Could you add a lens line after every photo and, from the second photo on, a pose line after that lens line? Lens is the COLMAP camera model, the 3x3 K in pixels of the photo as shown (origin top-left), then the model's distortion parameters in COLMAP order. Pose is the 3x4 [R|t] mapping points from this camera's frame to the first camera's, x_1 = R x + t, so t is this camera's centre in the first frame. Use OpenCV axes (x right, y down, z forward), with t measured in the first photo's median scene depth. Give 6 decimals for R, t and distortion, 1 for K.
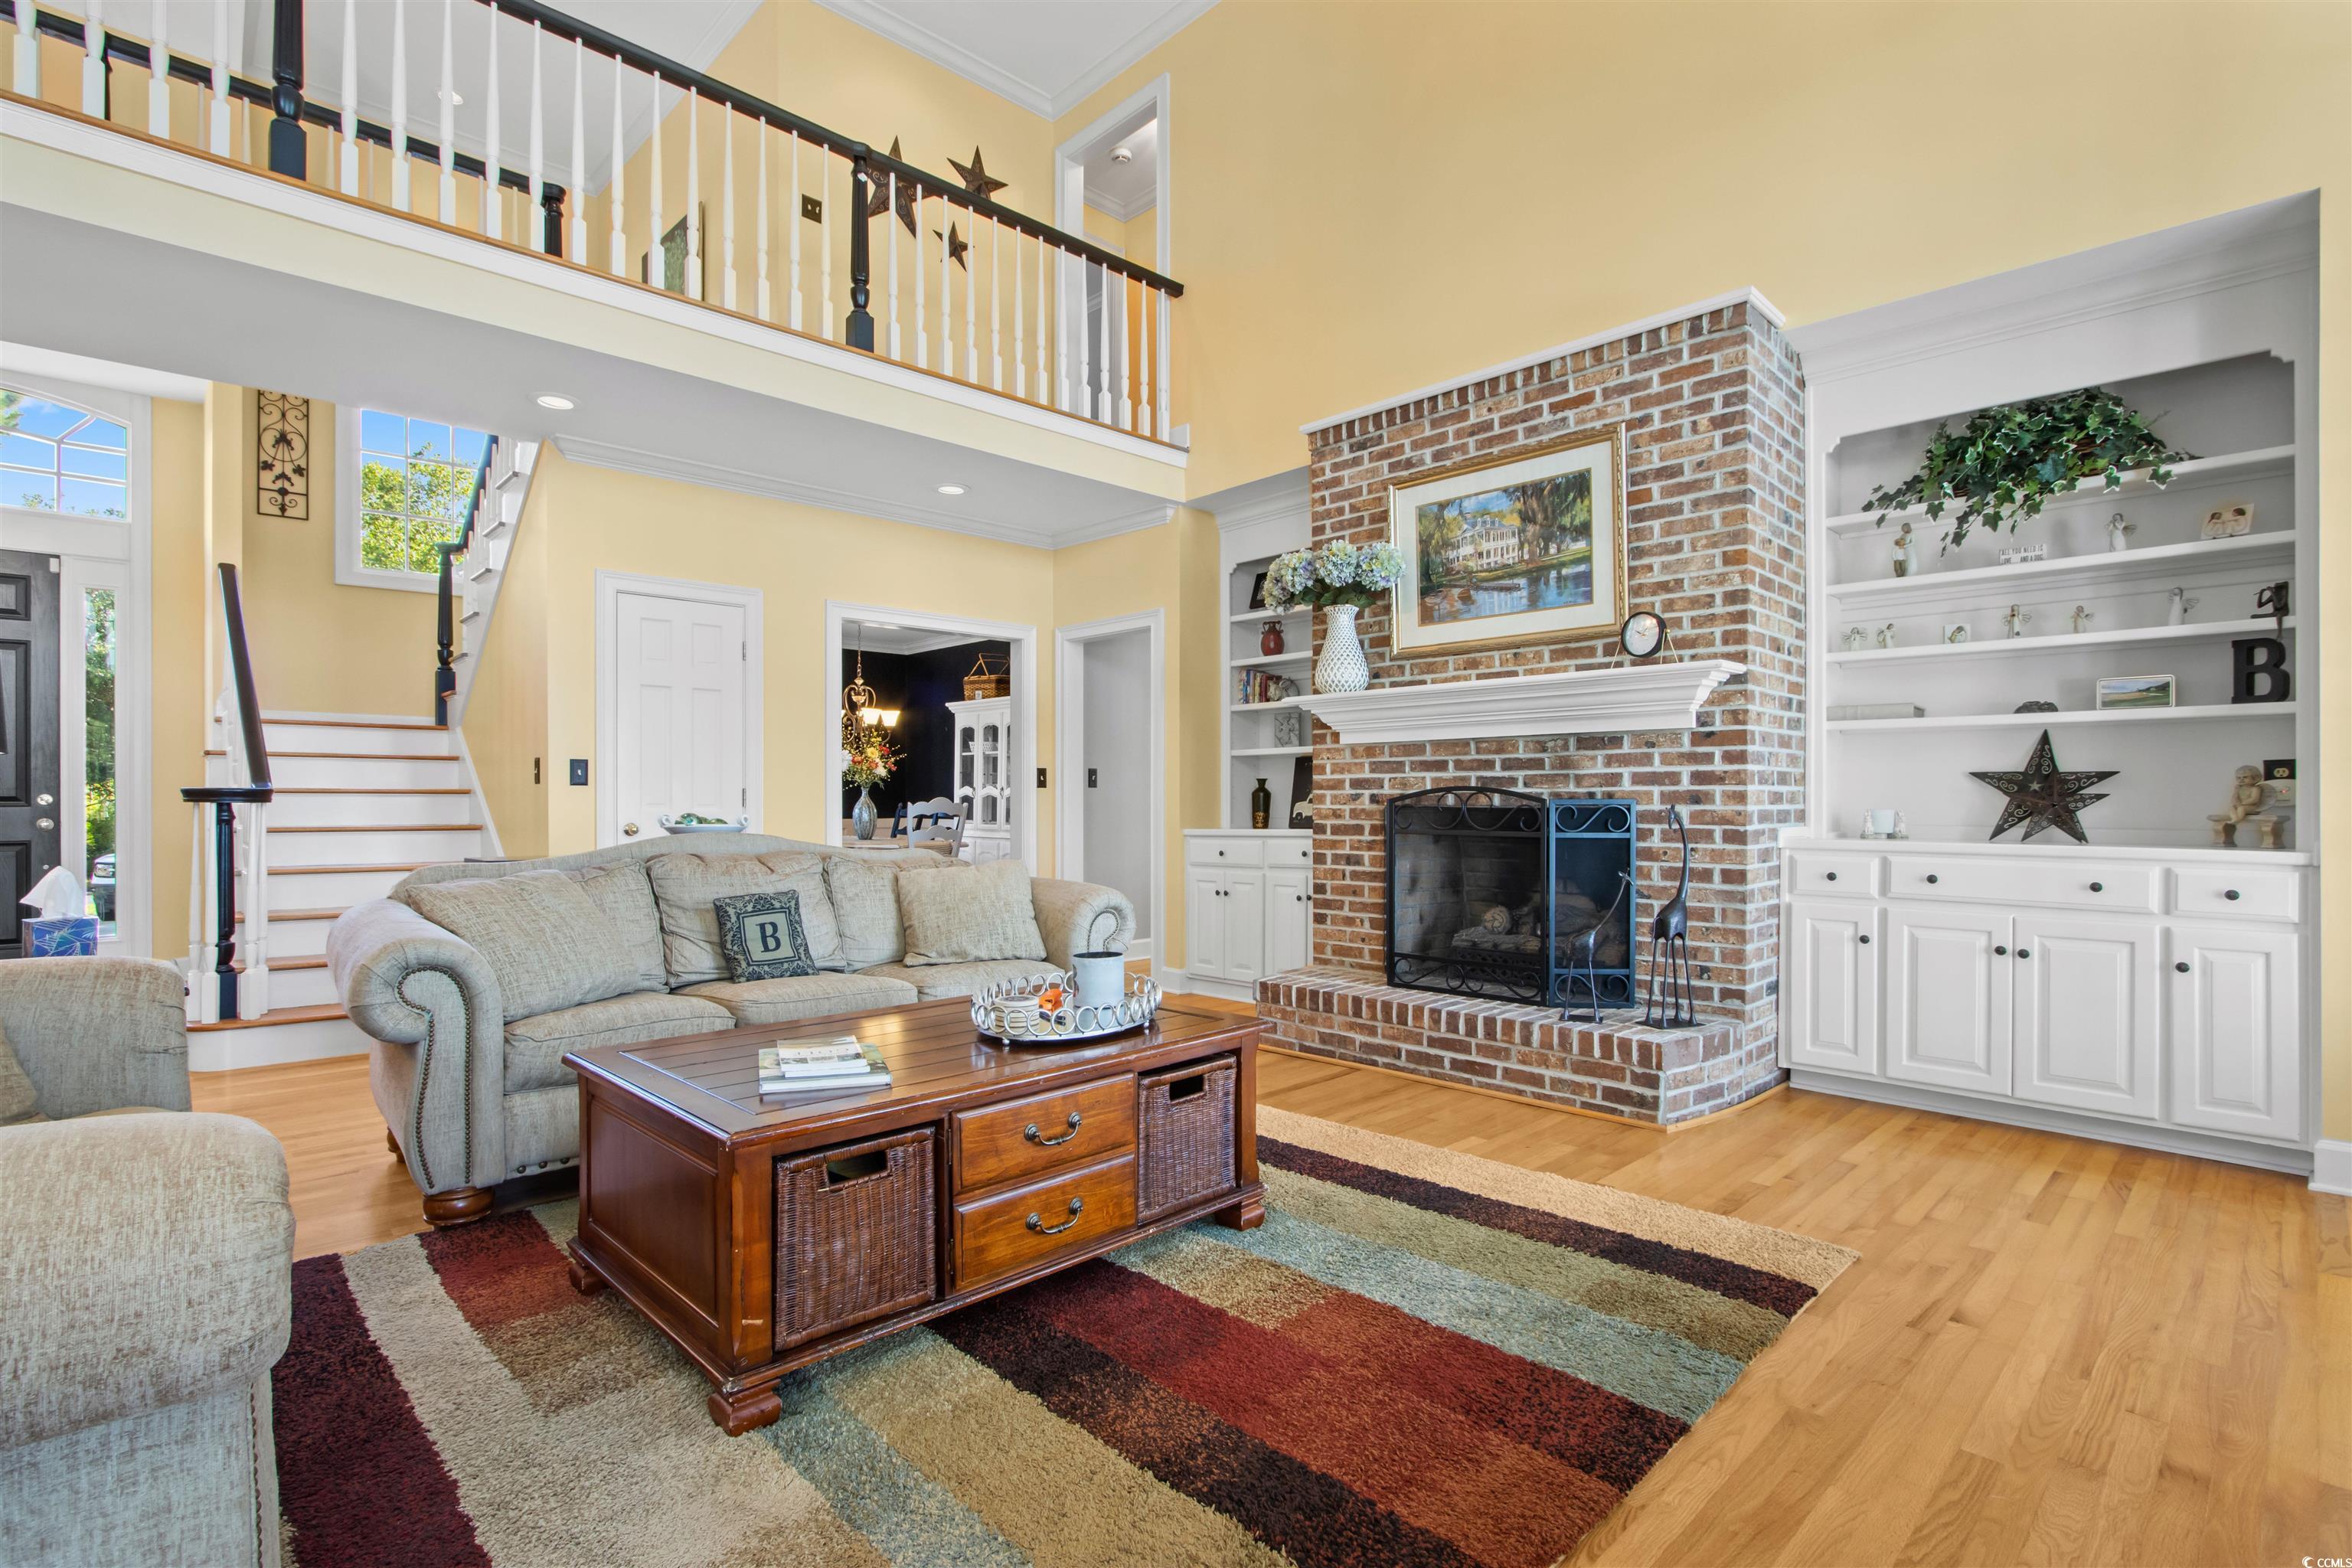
lens RADIAL K [[1110.3, 0, 1152.1], [0, 1110.3, 803.2], [0, 0, 1]] dist [-0.020793, 0.004750]
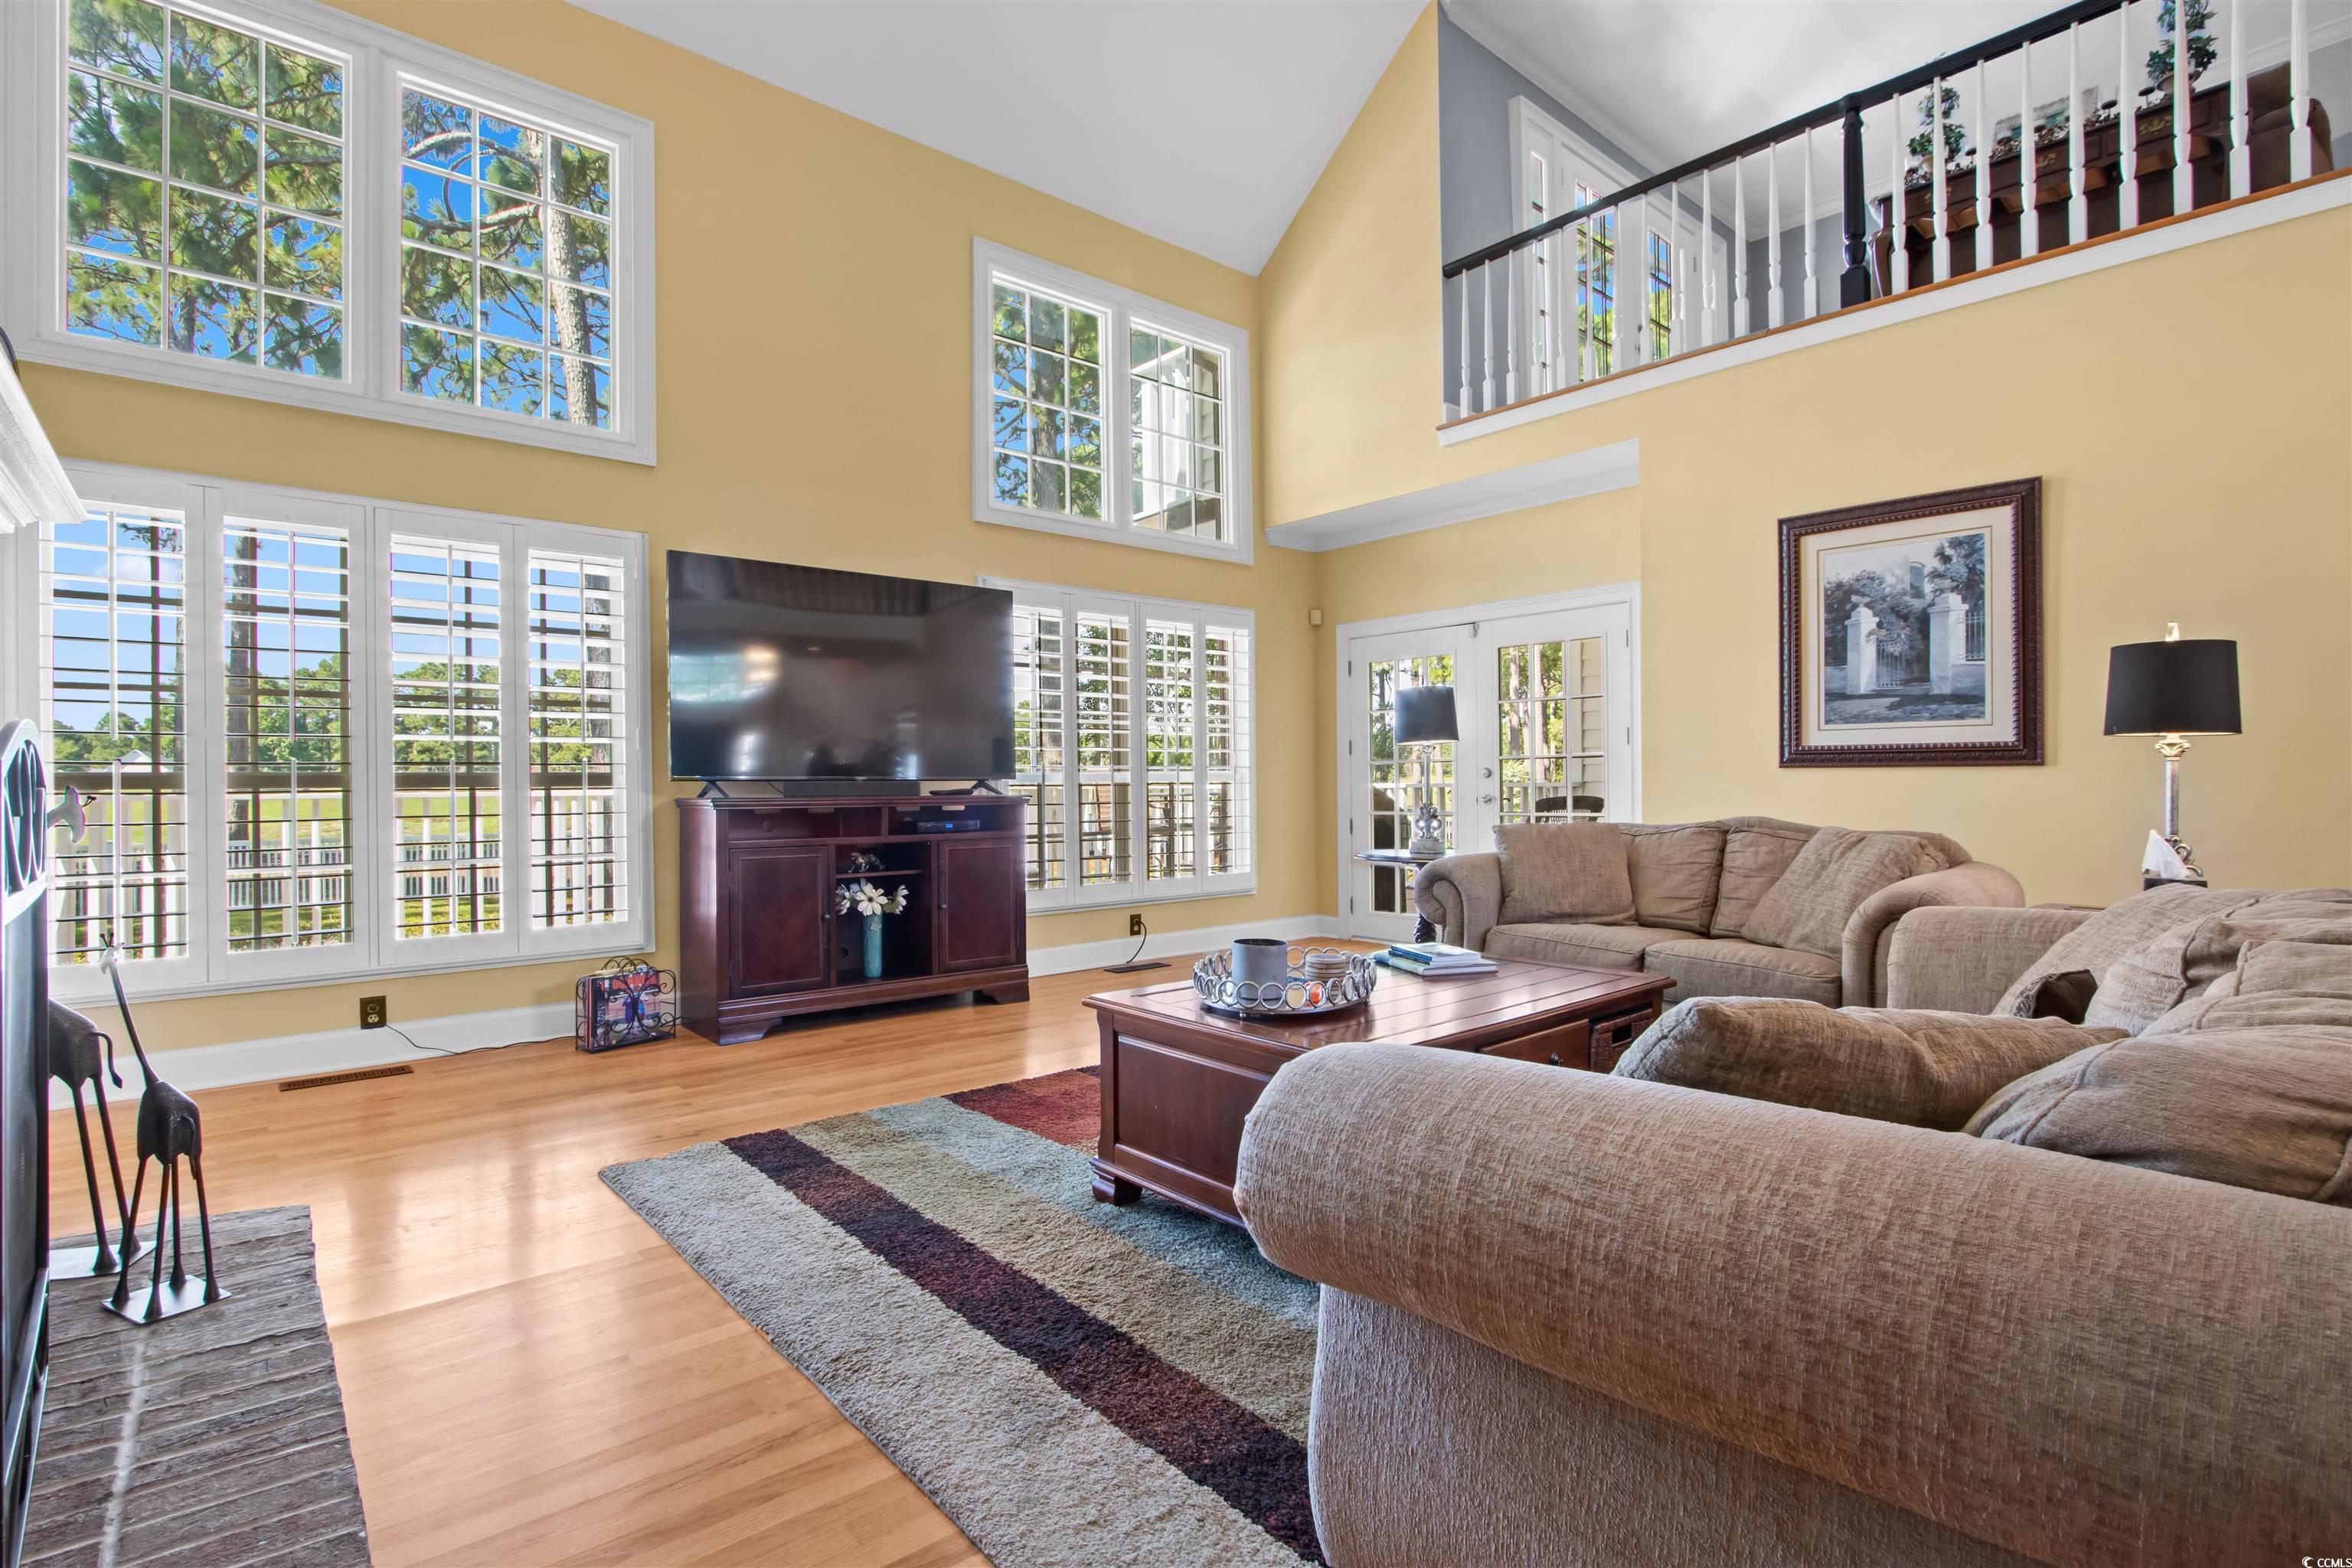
lens RADIAL K [[1110.3, 0, 1166.8], [0, 1110.3, 780.6], [0, 0, 1]] dist [-0.020793, 0.004750]
pose [[-0.998665, 0.007637, 0.051094, -0.013217], [0.007504, 0.999968, -0.002782, -0.000520], [-0.051114, -0.002395, -0.998690, 1.296818]]
